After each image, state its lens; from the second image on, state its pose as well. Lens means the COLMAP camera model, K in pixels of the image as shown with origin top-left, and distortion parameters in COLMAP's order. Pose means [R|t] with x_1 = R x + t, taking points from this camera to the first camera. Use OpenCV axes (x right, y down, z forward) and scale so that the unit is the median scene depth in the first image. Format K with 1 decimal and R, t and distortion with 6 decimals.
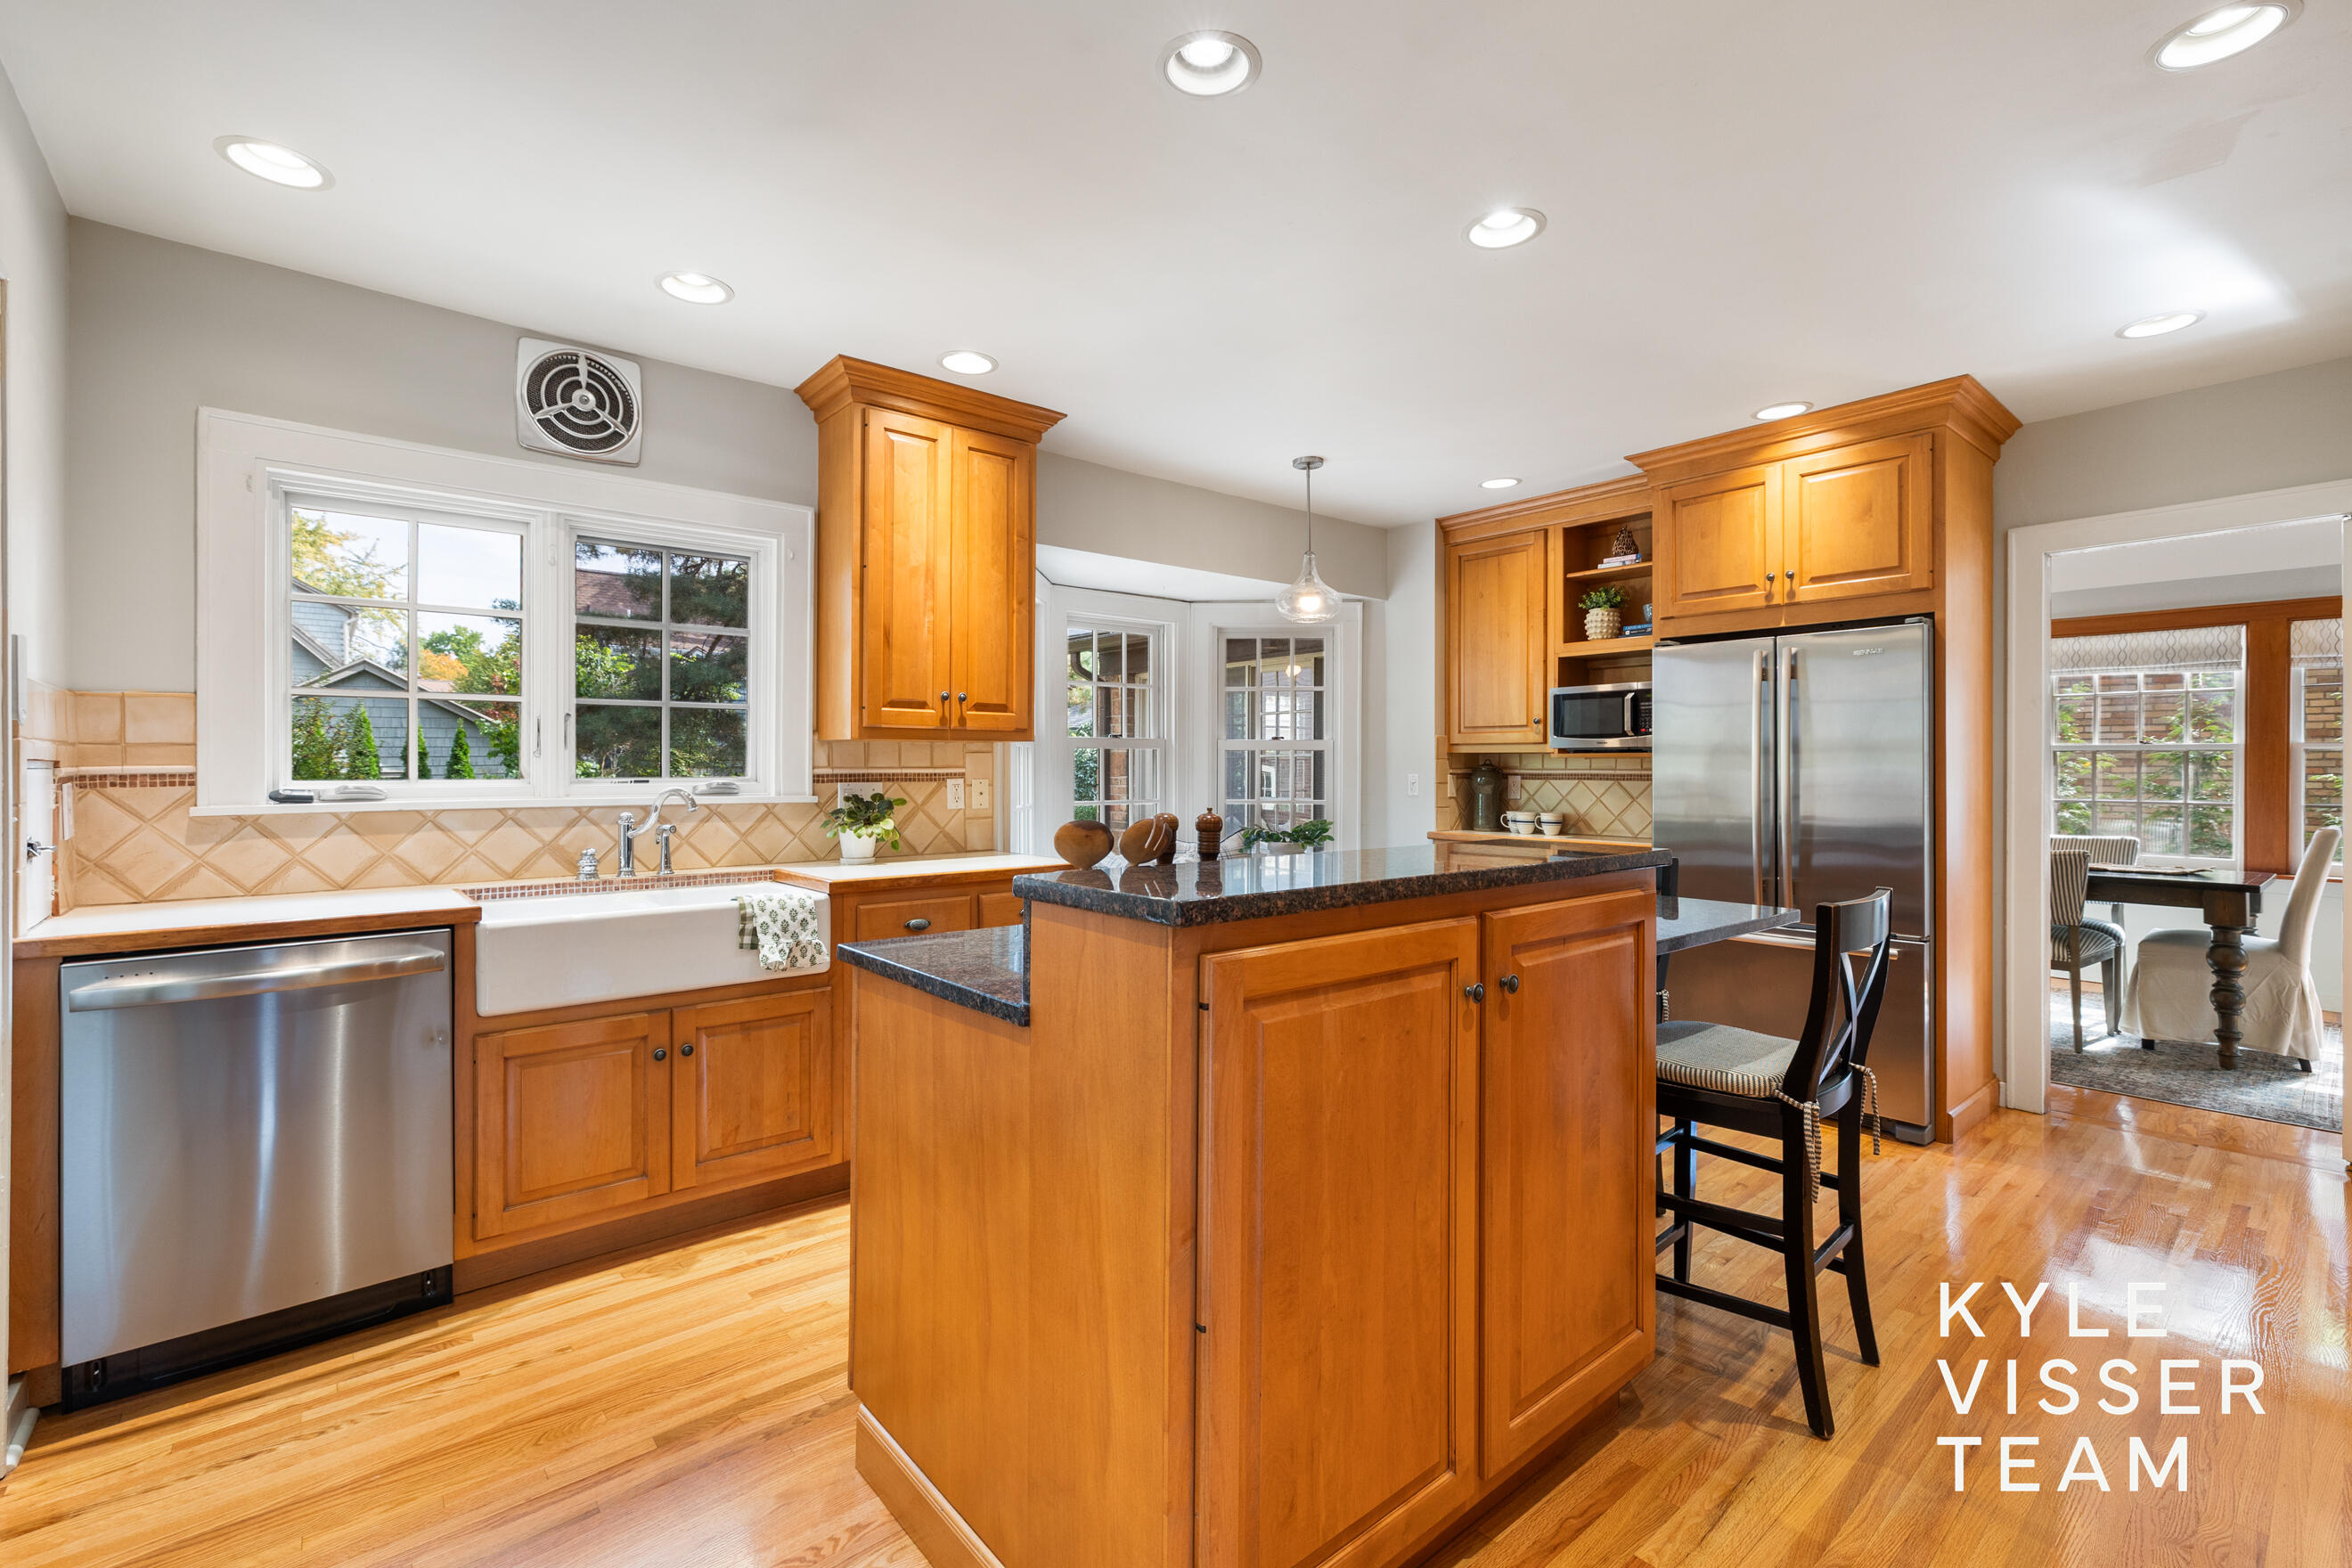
lens RADIAL K [[1010.8, 0, 1183.7], [0, 1010.8, 772.0], [0, 0, 1]] dist [0.001145, 0.000200]
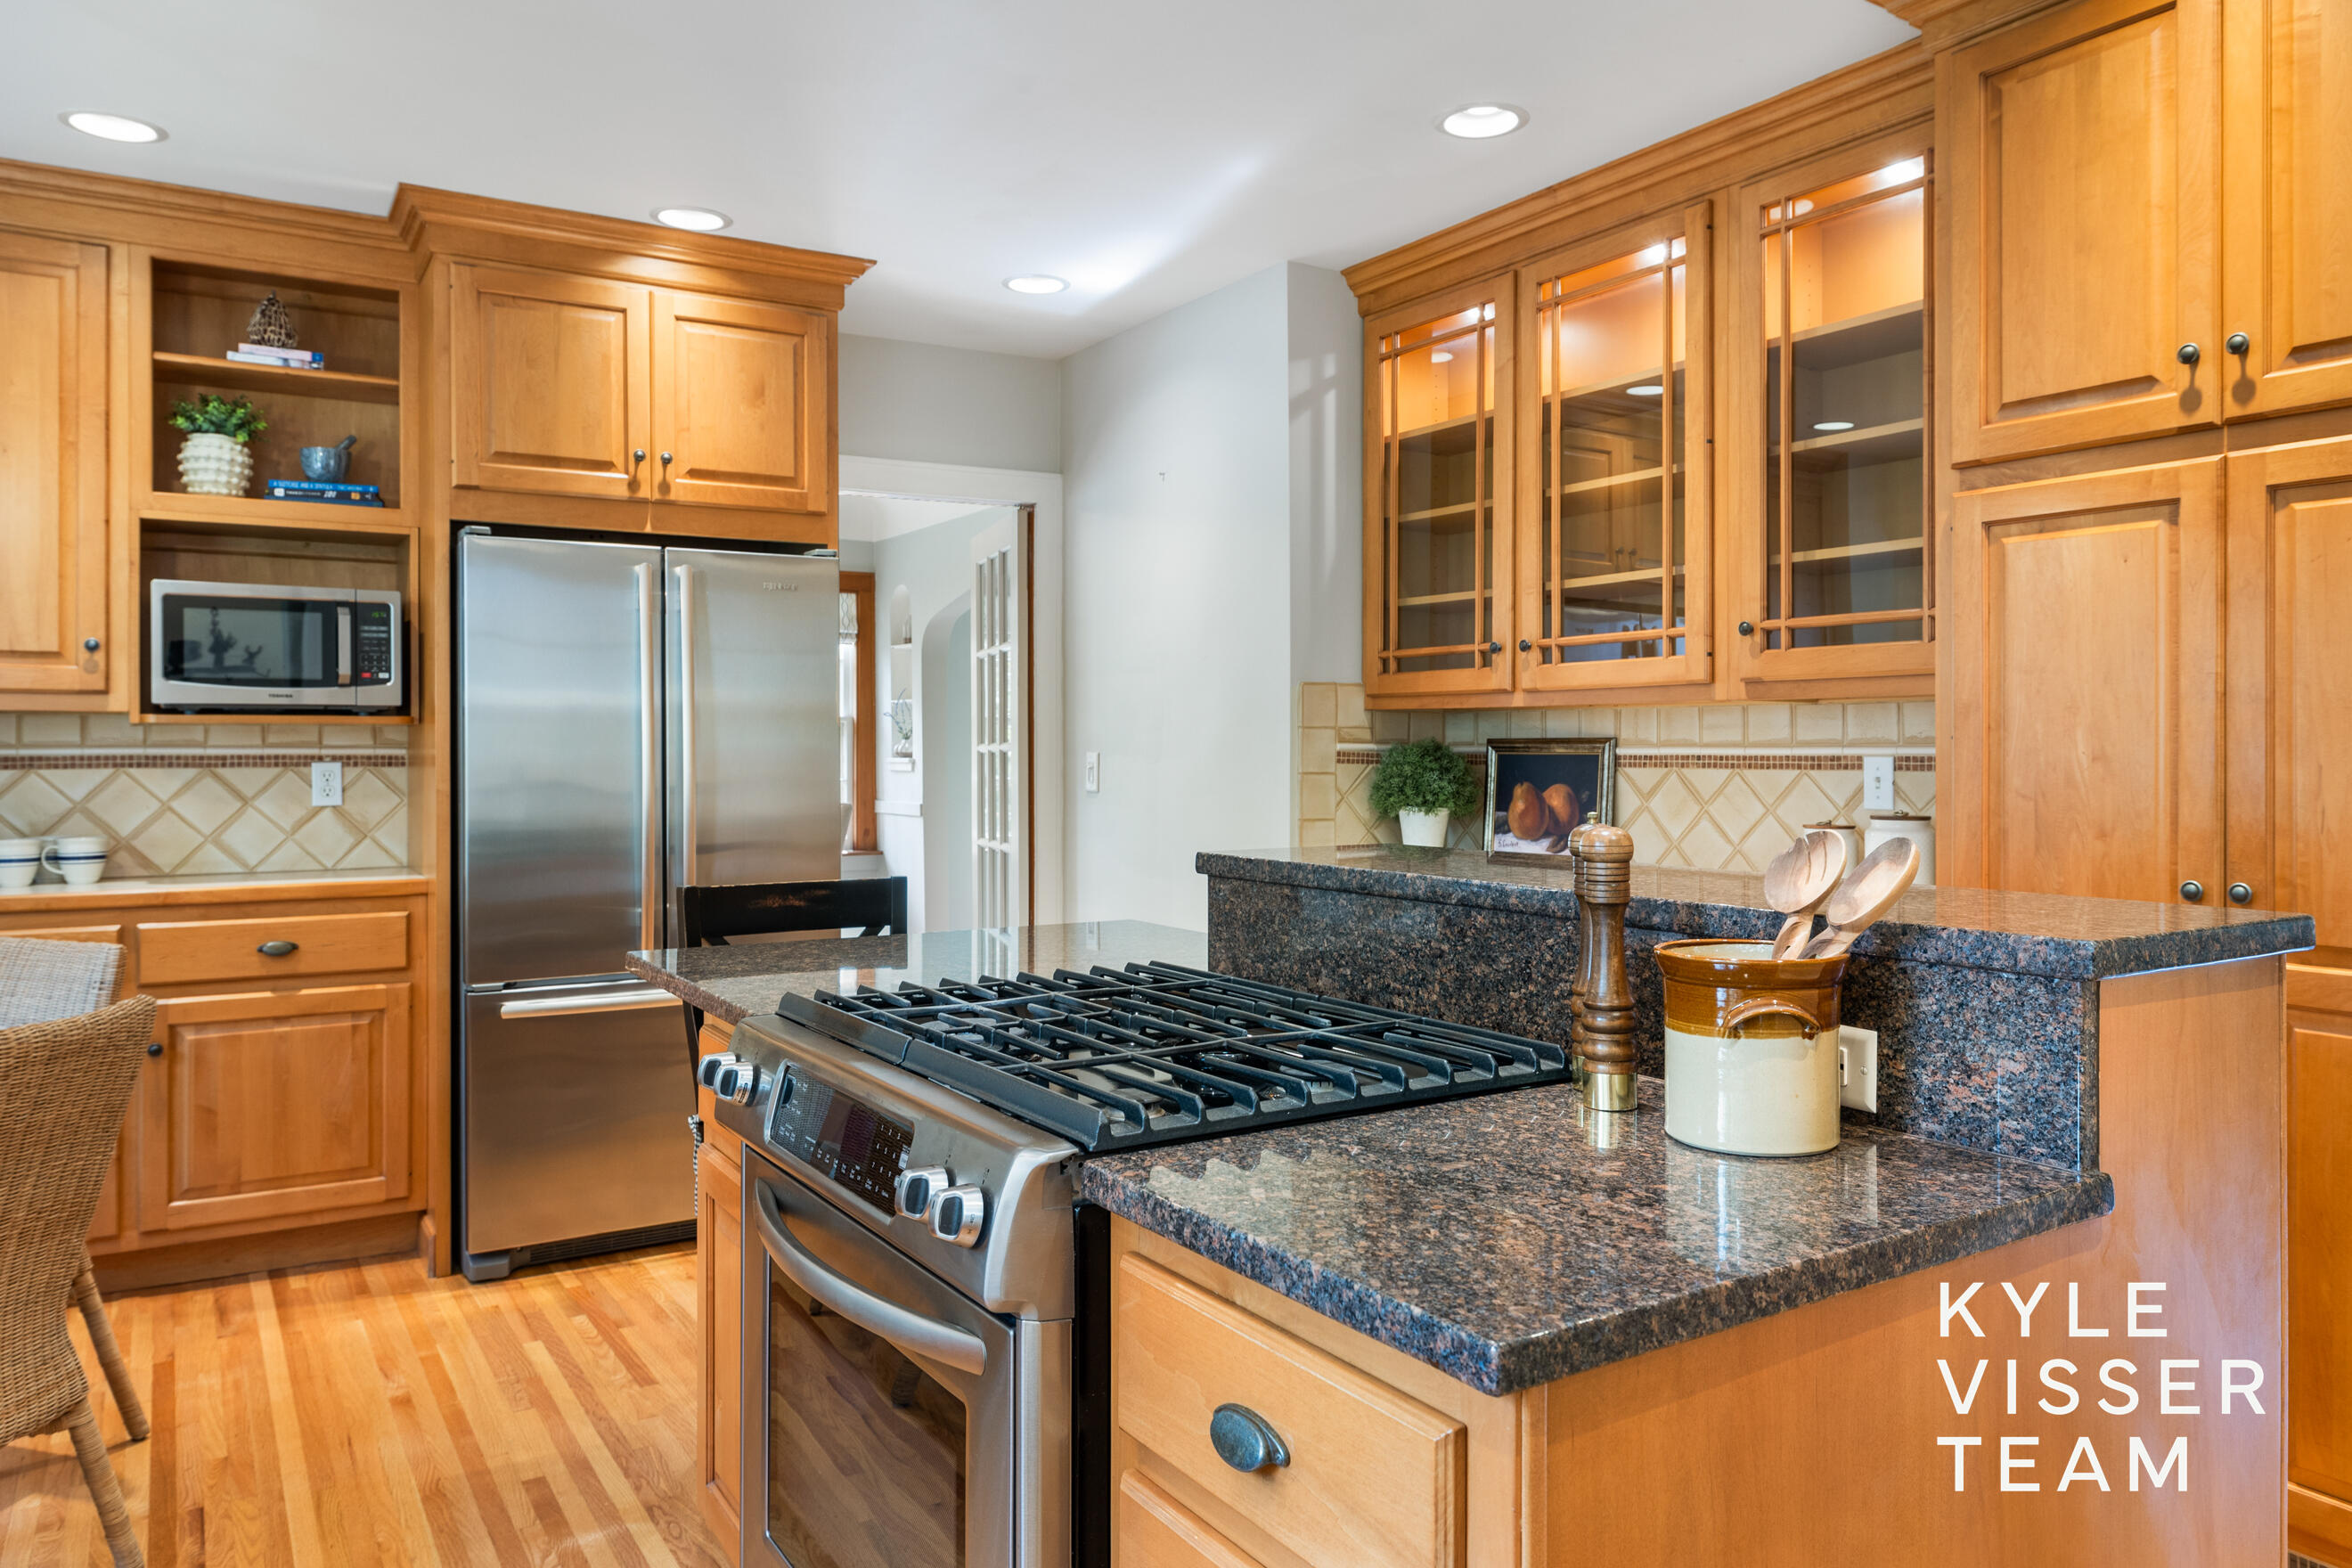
lens RADIAL K [[1628.7, 0, 1183.0], [0, 1628.7, 767.8], [0, 0, 1]] dist [-0.008643, -0.001680]
pose [[0.139246, -0.017197, 0.990108, -0.381085], [0.004534, 0.999850, 0.016728, -0.003630], [-0.990247, 0.002160, 0.139303, 0.439399]]
